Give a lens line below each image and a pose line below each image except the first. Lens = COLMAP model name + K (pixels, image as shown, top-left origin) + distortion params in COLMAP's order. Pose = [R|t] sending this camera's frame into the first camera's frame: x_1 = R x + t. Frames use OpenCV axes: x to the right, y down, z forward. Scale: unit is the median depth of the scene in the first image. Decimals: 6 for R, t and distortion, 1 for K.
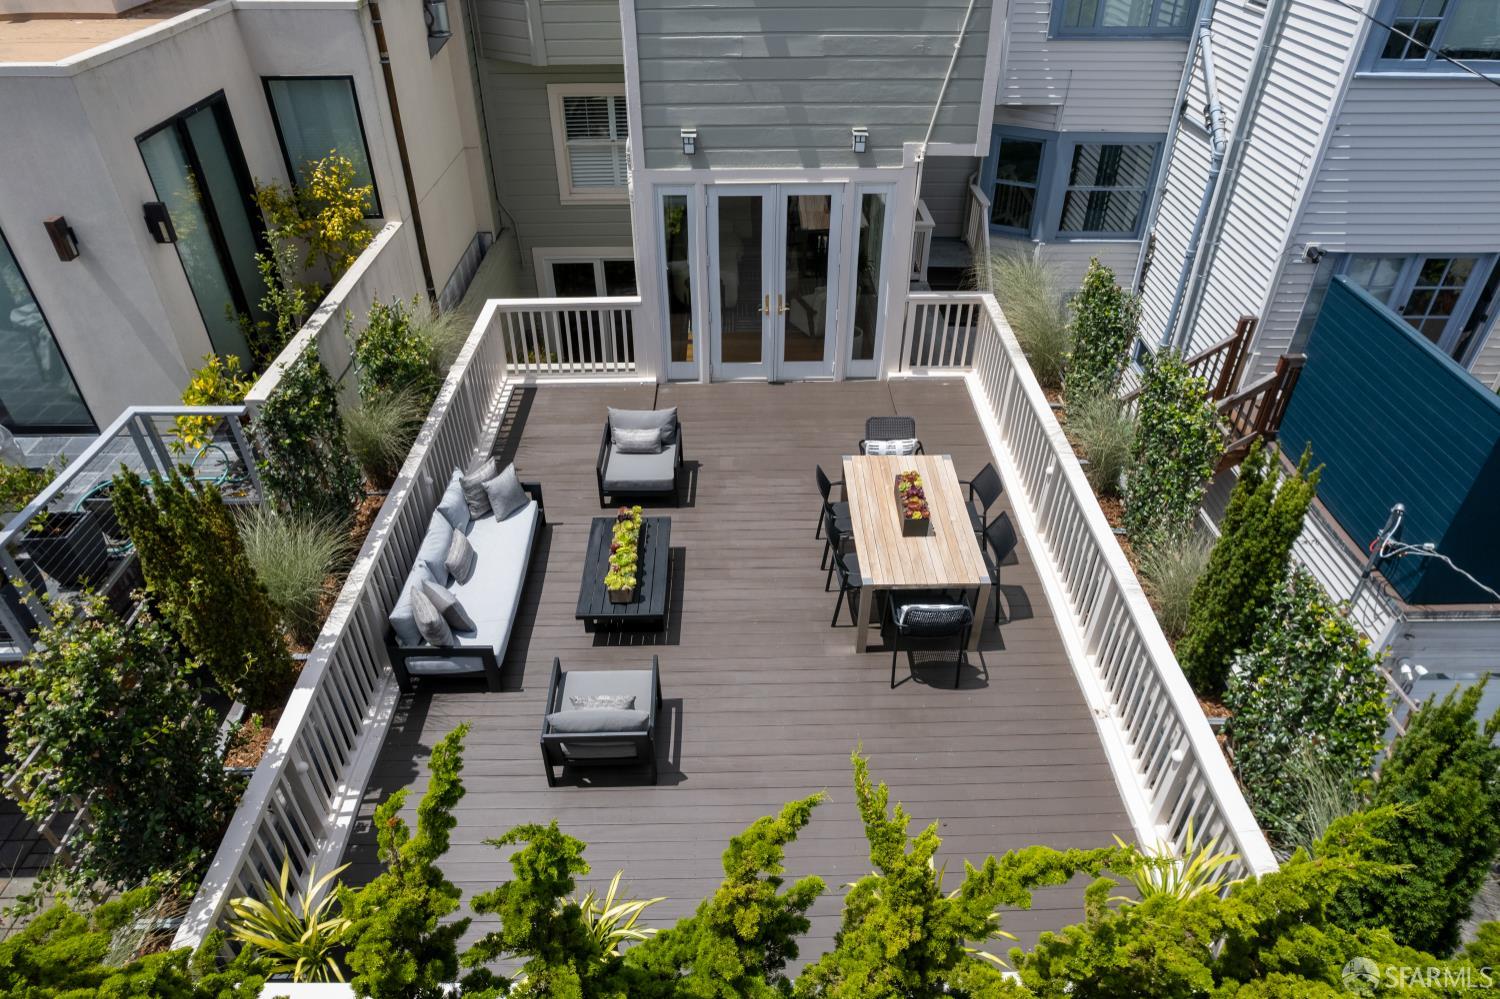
lens RADIAL K [[968.9, 0, 750.0], [0, 968.9, 499.5], [0, 0, 1]] dist [-0.091134, 0.084726]
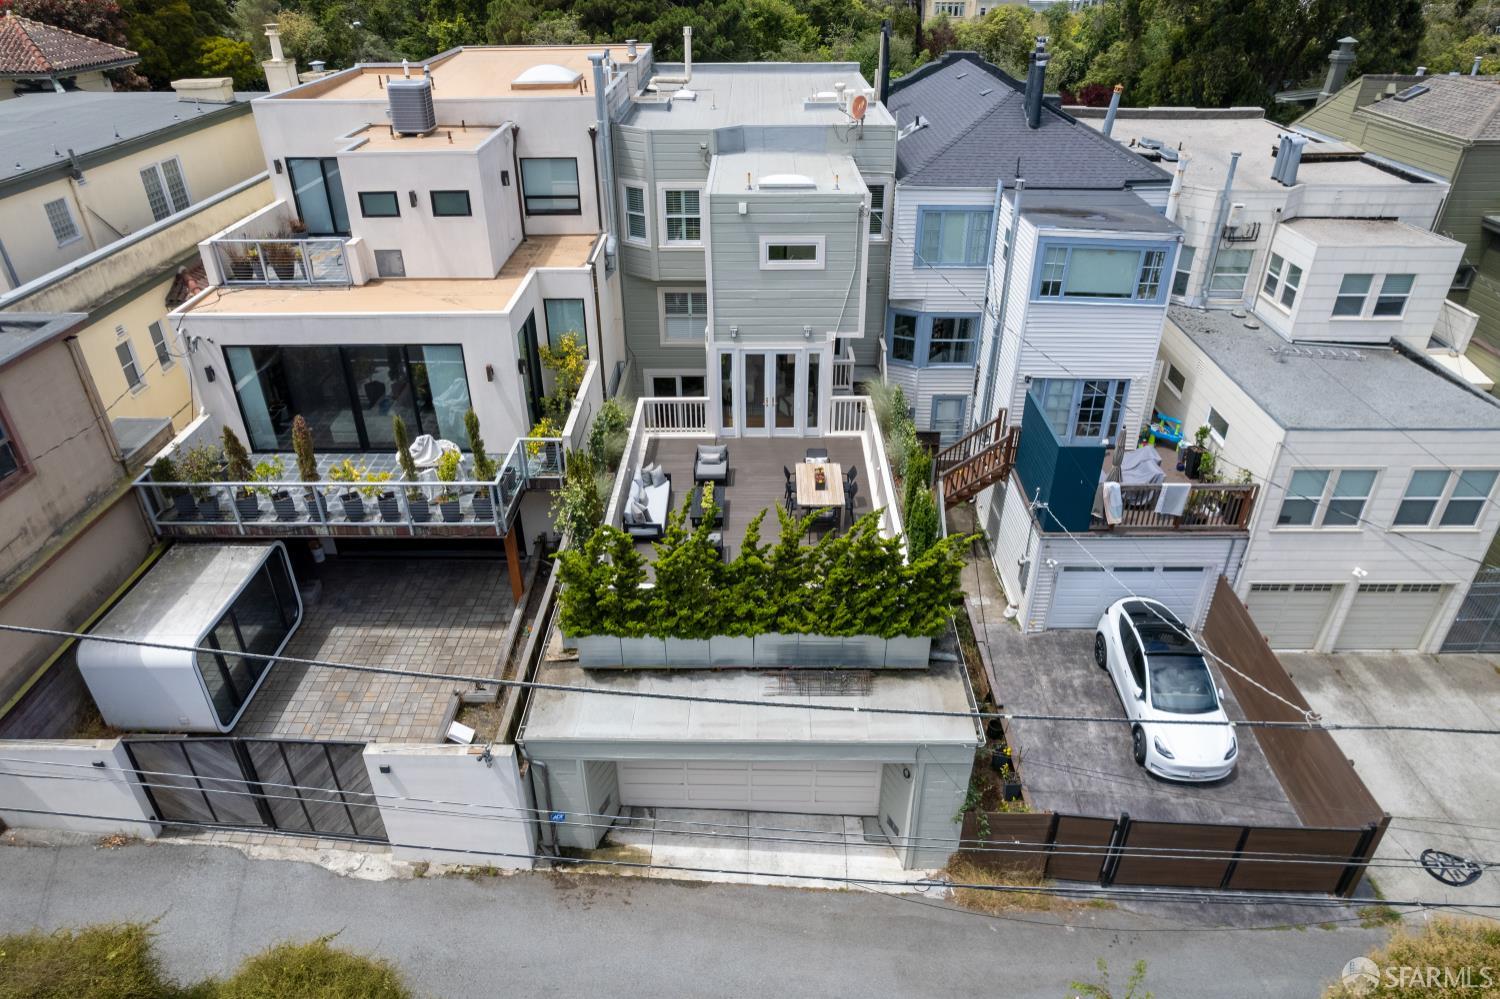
lens RADIAL K [[971.1, 0, 754.1], [0, 971.1, 505.6], [0, 0, 1]] dist [-0.072801, 0.063313]
pose [[0.999811, 0.008855, -0.017334, 0.029345], [-0.010409, 0.995731, -0.091718, 0.244123], [0.016448, 0.091881, 0.995634, -1.211528]]
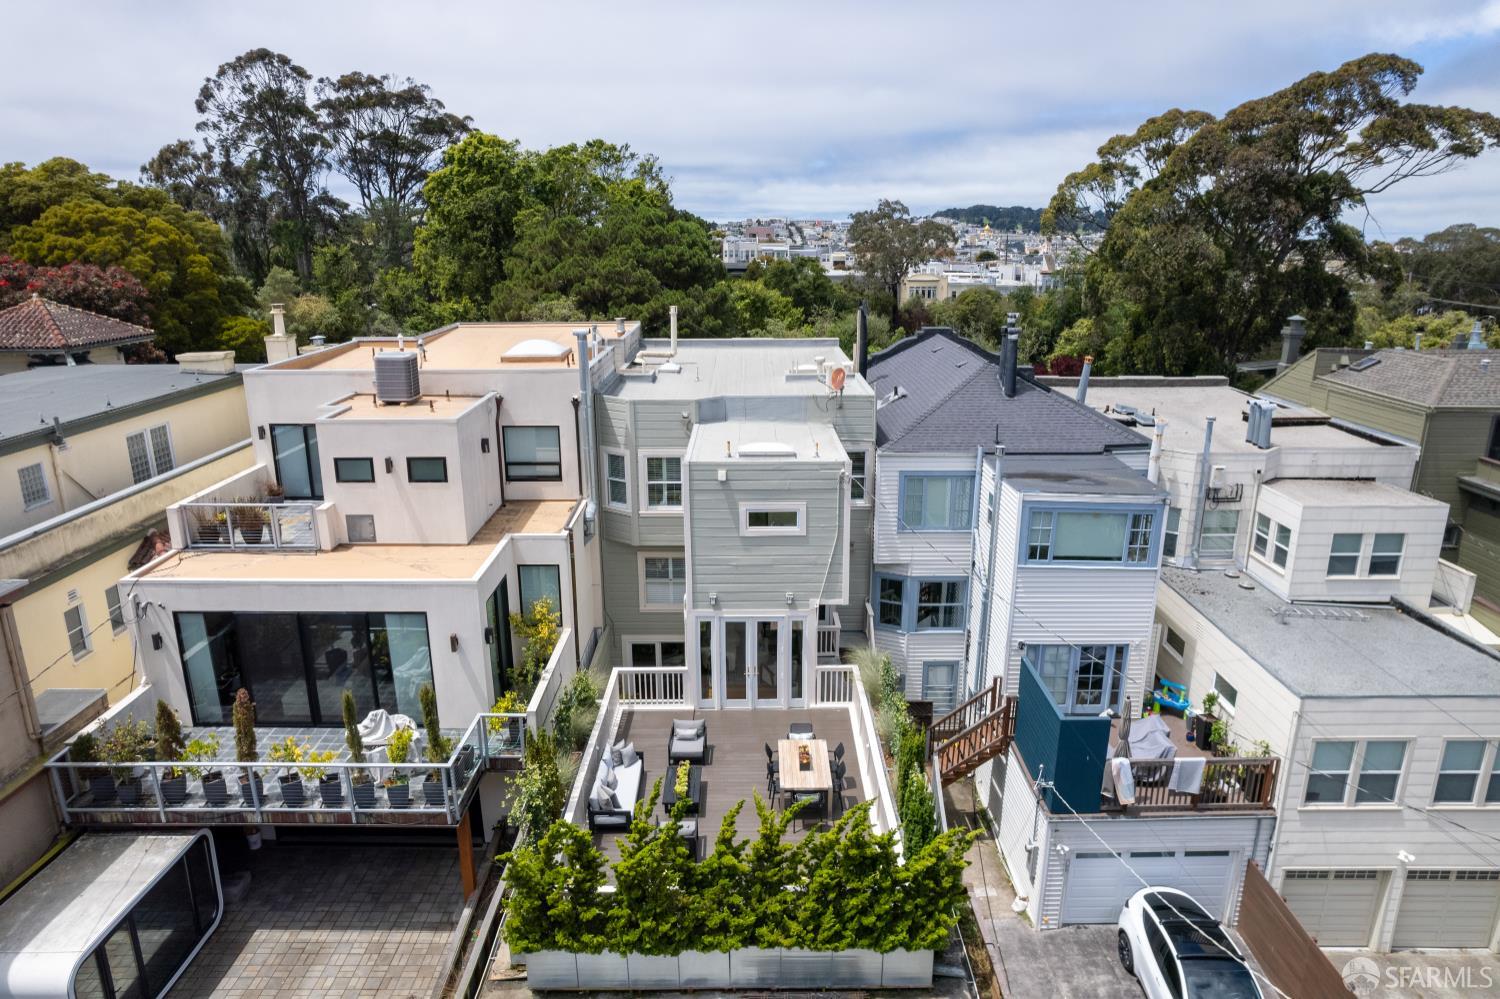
lens RADIAL K [[962.0, 0, 753.8], [0, 962.0, 504.1], [0, 0, 1]] dist [-0.038131, 0.004286]
pose [[0.999944, 0.001764, -0.010397, 0.051916], [-0.005275, 0.937392, -0.348235, 0.187331], [0.009131, 0.348271, 0.937349, -1.102249]]
